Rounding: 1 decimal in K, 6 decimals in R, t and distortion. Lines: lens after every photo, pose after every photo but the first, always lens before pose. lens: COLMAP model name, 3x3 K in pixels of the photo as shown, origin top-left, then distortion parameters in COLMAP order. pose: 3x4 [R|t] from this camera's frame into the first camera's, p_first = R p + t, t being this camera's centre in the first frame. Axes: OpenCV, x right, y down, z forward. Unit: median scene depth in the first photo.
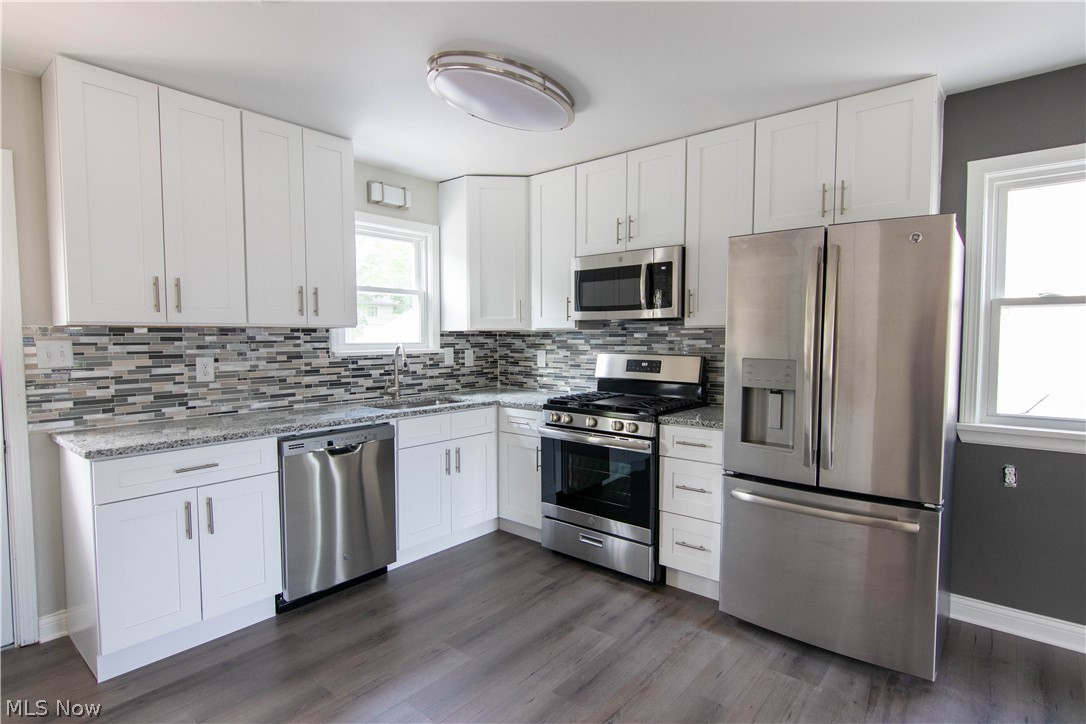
lens RADIAL K [[557.3, 0, 546.0], [0, 557.3, 360.8], [0, 0, 1]] dist [0.000091, 0.000834]
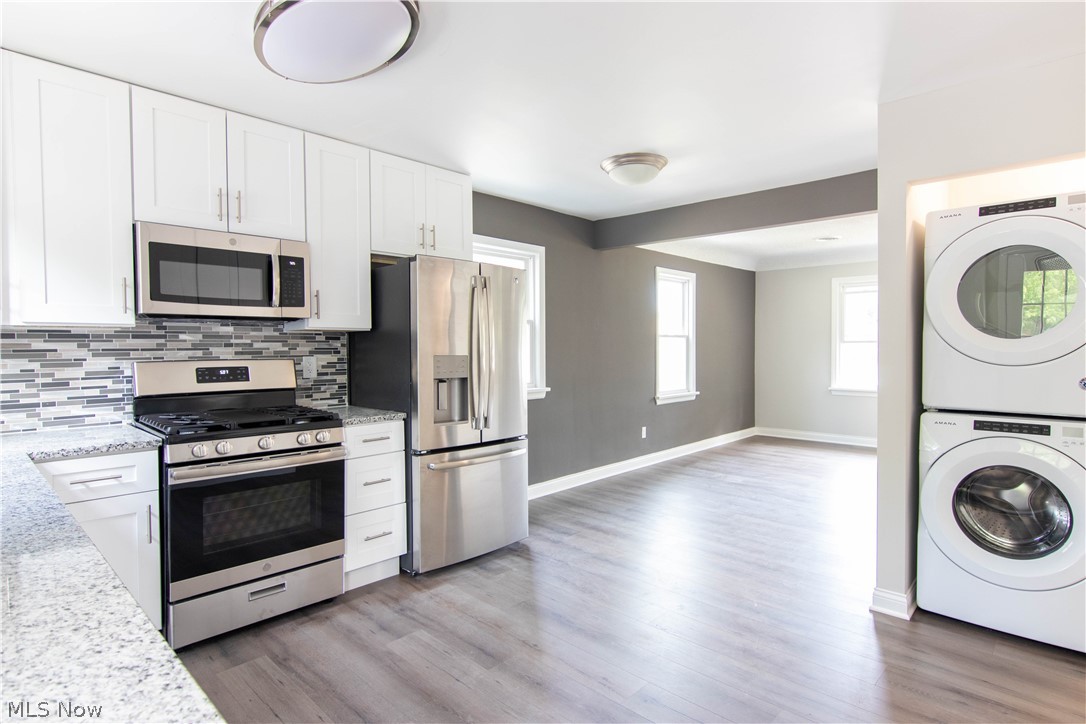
lens RADIAL K [[565.9, 0, 543.1], [0, 565.9, 361.7], [0, 0, 1]] dist [0.001034, 0.000990]
pose [[0.067673, -0.027939, 0.997316, -0.601835], [0.047713, 0.998555, 0.024736, -0.007078], [-0.996566, 0.045911, 0.068909, 0.461949]]
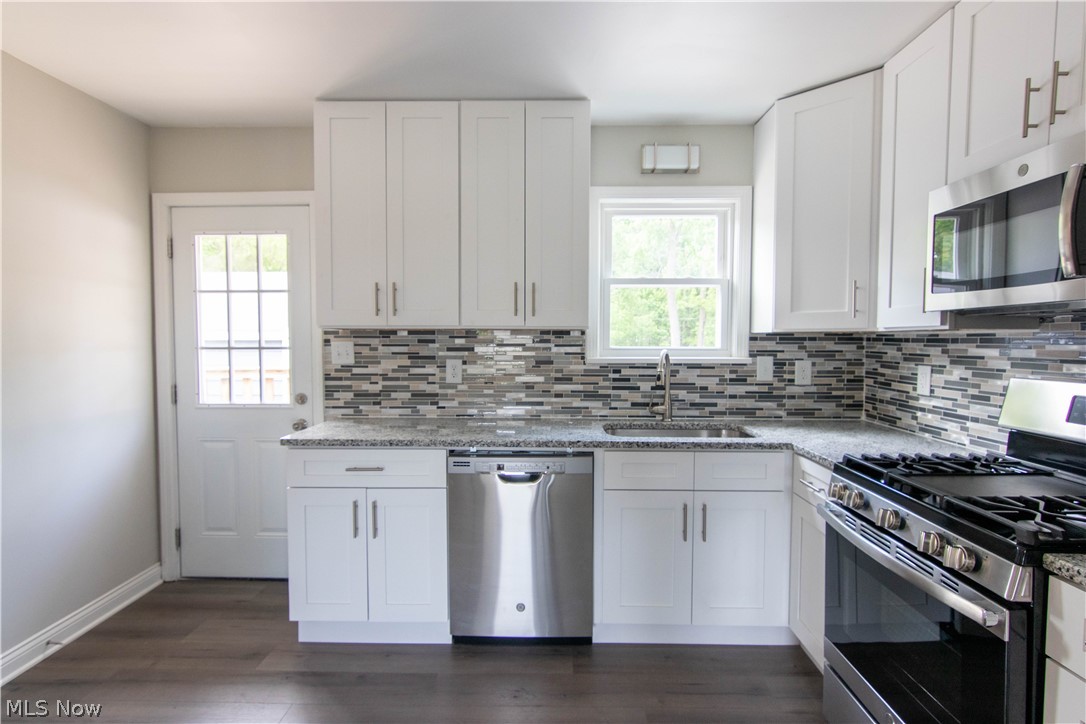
lens RADIAL K [[552.0, 0, 543.0], [0, 552.0, 362.0], [0, 0, 1]] dist [-0.000853, 0.000125]
pose [[0.629320, 0.037249, -0.776253, 0.218509], [-0.039334, 0.999097, 0.016054, -0.019188], [0.776150, 0.020430, 0.630217, 0.391696]]
